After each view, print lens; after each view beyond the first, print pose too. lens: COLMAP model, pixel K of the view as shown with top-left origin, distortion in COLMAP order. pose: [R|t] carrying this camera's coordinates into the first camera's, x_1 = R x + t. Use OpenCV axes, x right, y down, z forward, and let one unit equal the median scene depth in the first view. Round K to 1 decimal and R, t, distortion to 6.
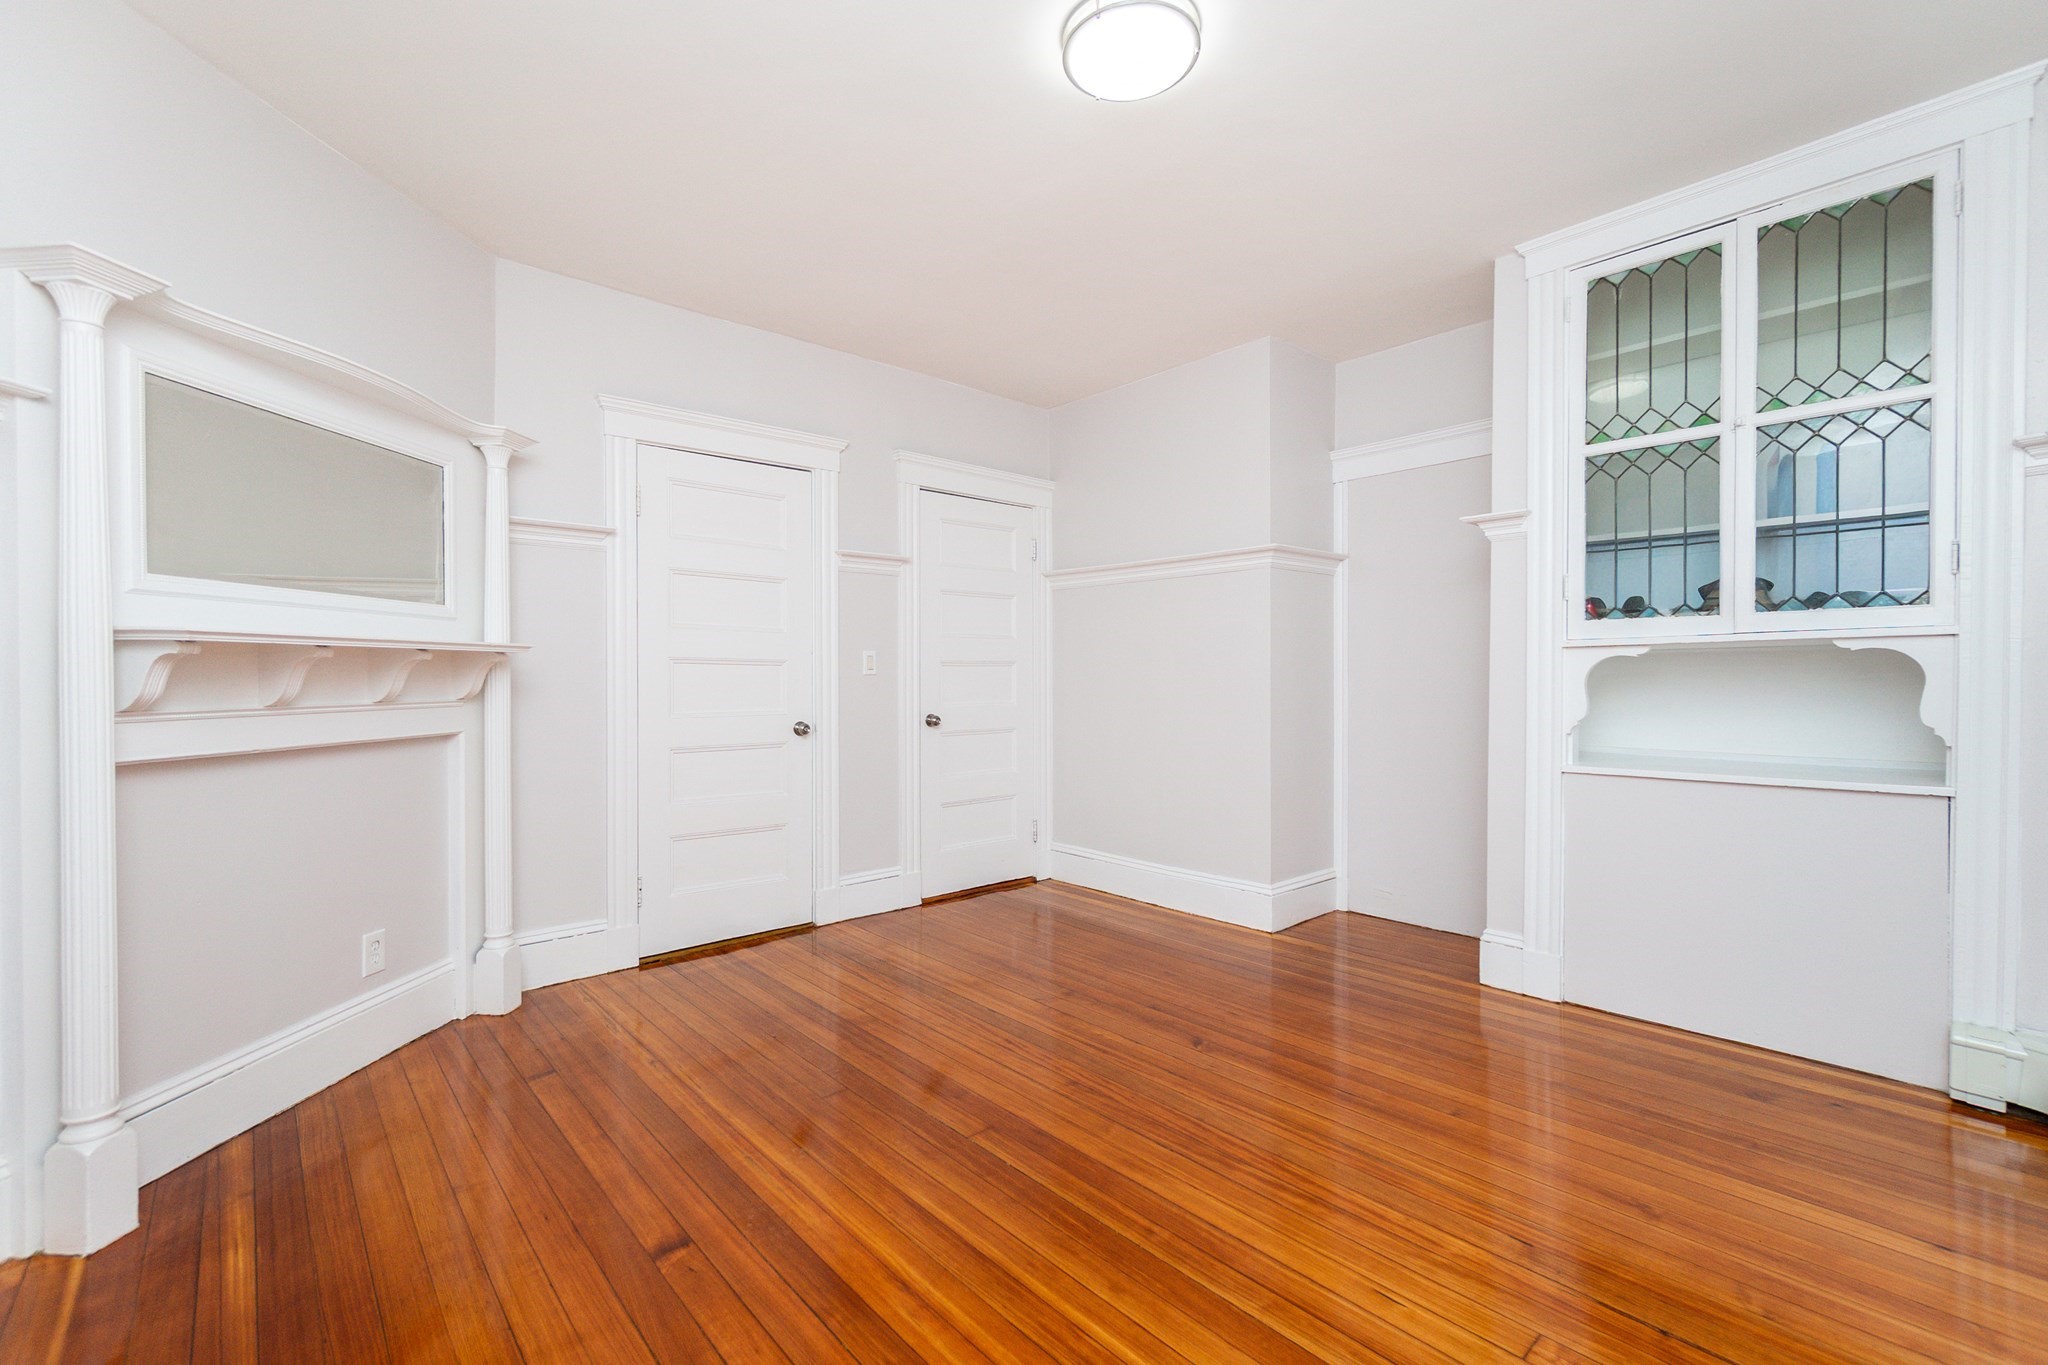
lens RADIAL K [[906.4, 0, 1024.0], [0, 906.4, 682.5], [0, 0, 1]] dist [-0.001293, -0.000086]
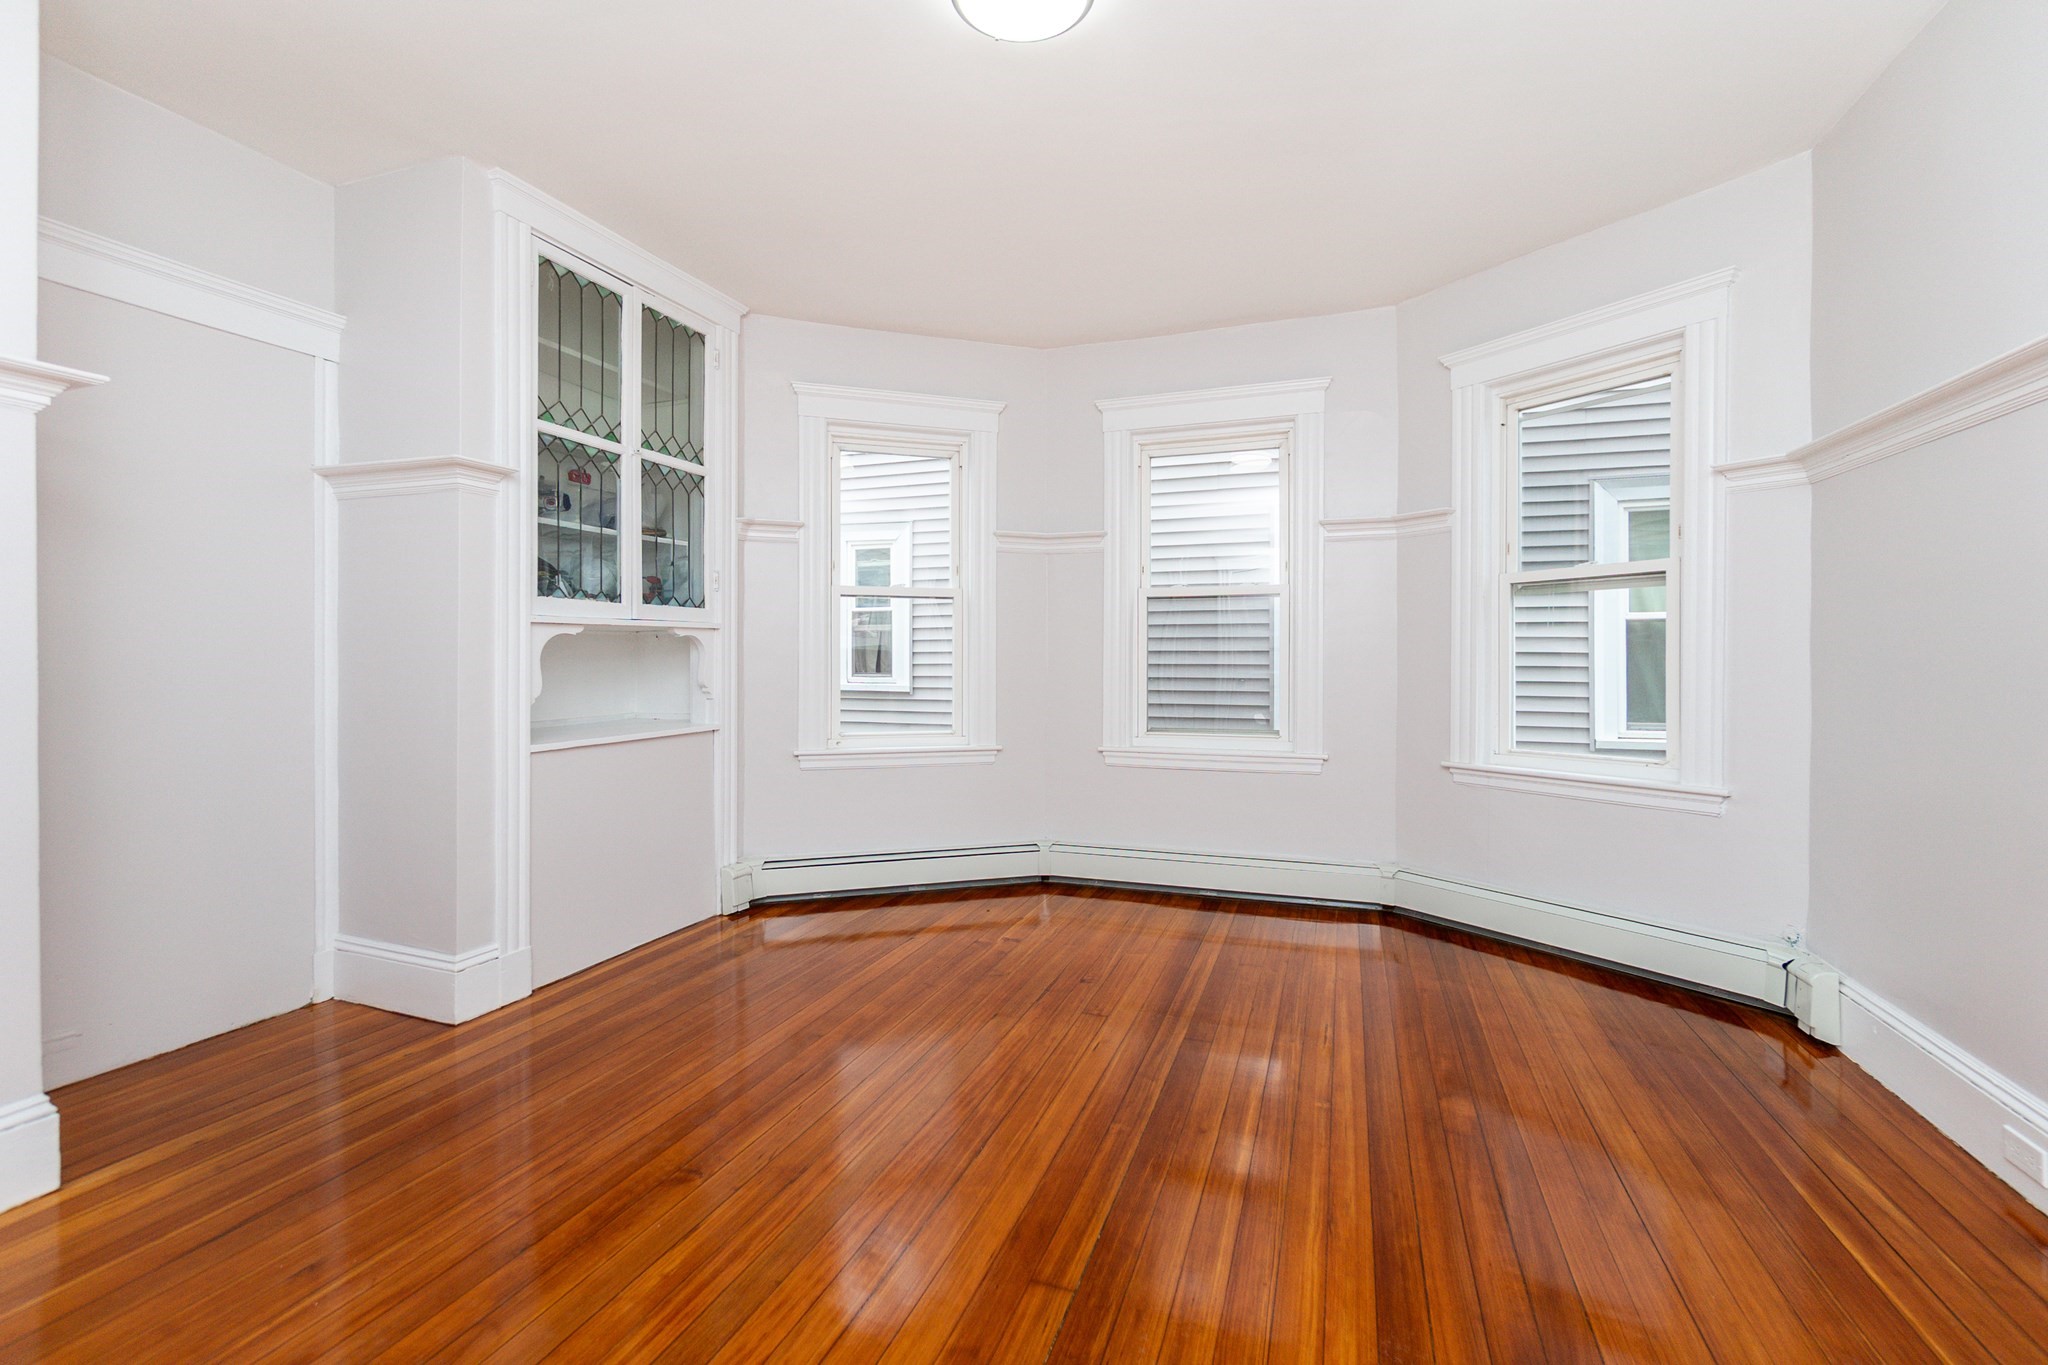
lens RADIAL K [[940.5, 0, 977.9], [0, 940.5, 671.9], [0, 0, 1]] dist [-0.021310, -0.000172]
pose [[-0.478536, -0.006408, 0.878045, -0.582942], [0.008905, 0.999887, 0.012151, 0.006597], [-0.878023, 0.013634, -0.478424, 1.237789]]
